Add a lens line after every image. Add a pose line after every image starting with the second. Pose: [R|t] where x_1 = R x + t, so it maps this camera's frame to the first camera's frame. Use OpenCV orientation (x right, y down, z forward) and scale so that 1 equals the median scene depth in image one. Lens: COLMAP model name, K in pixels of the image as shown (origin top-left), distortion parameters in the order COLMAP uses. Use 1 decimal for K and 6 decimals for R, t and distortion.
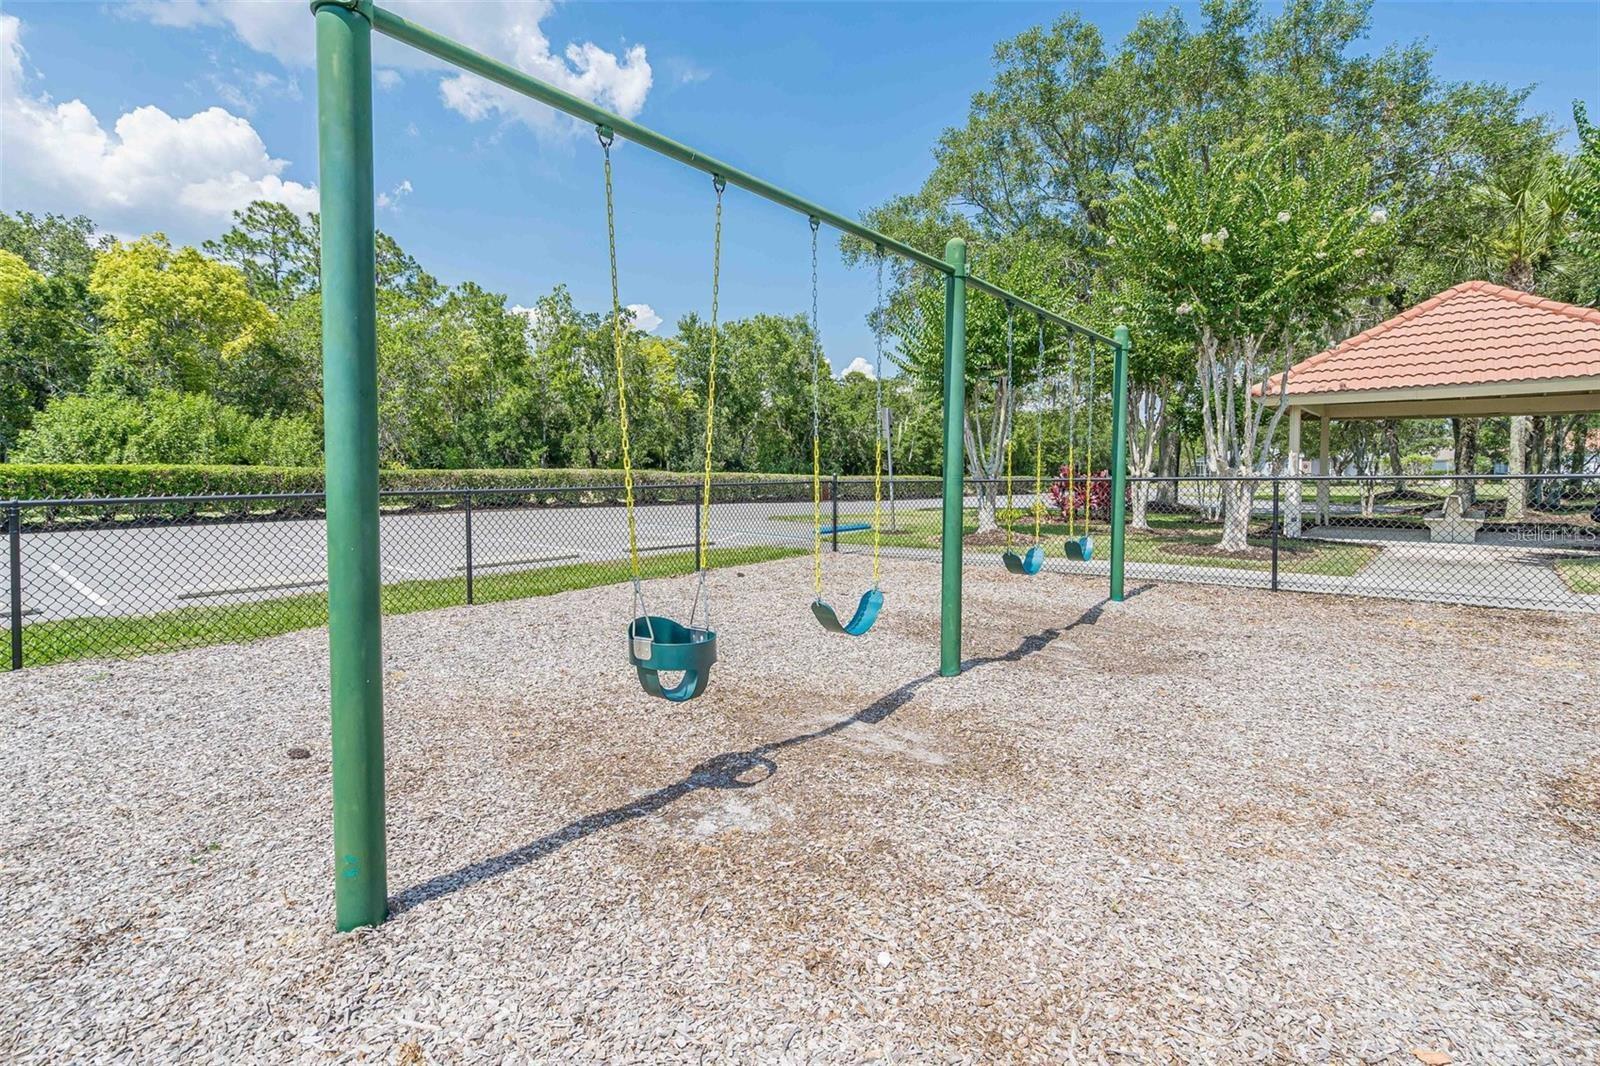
lens RADIAL K [[723.3, 0, 798.8], [0, 723.3, 508.5], [0, 0, 1]] dist [-0.017032, -0.000154]
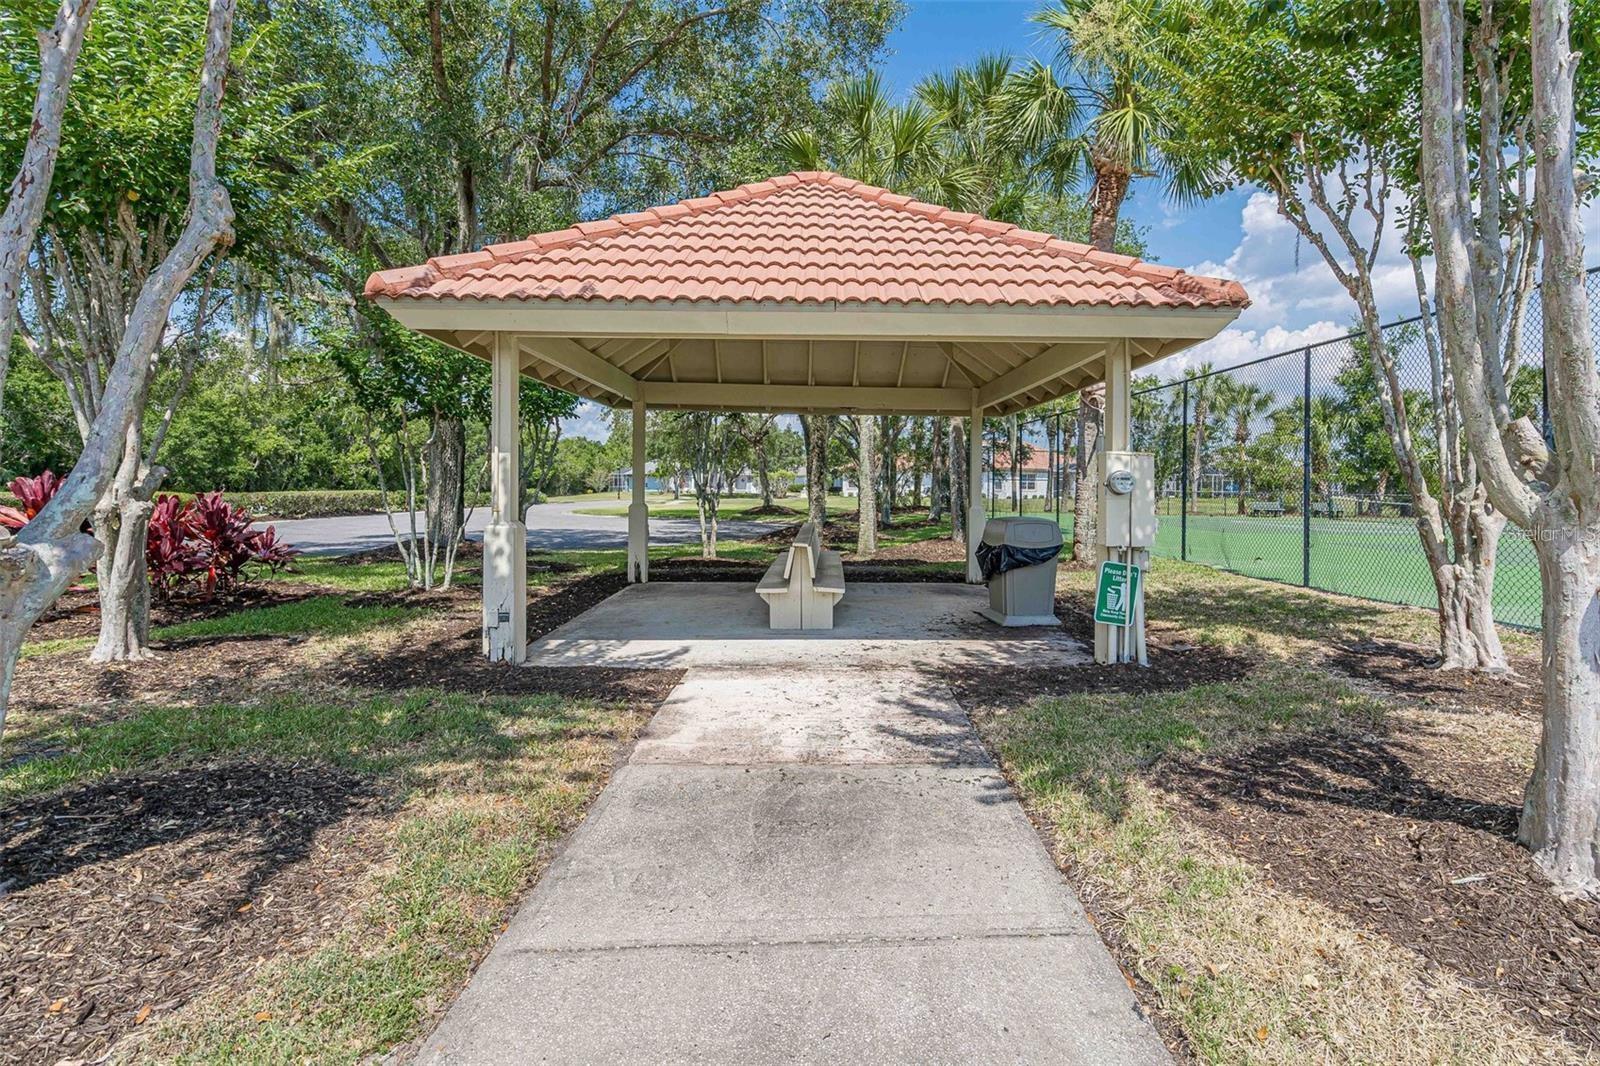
lens RADIAL K [[723.3, 0, 798.8], [0, 723.3, 508.5], [0, 0, 1]] dist [-0.017032, -0.000154]
pose [[0.747180, -0.016386, 0.664420, 0.390409], [0.026974, 0.999620, -0.005681, -0.028206], [-0.664075, 0.022167, 0.747338, 0.416759]]
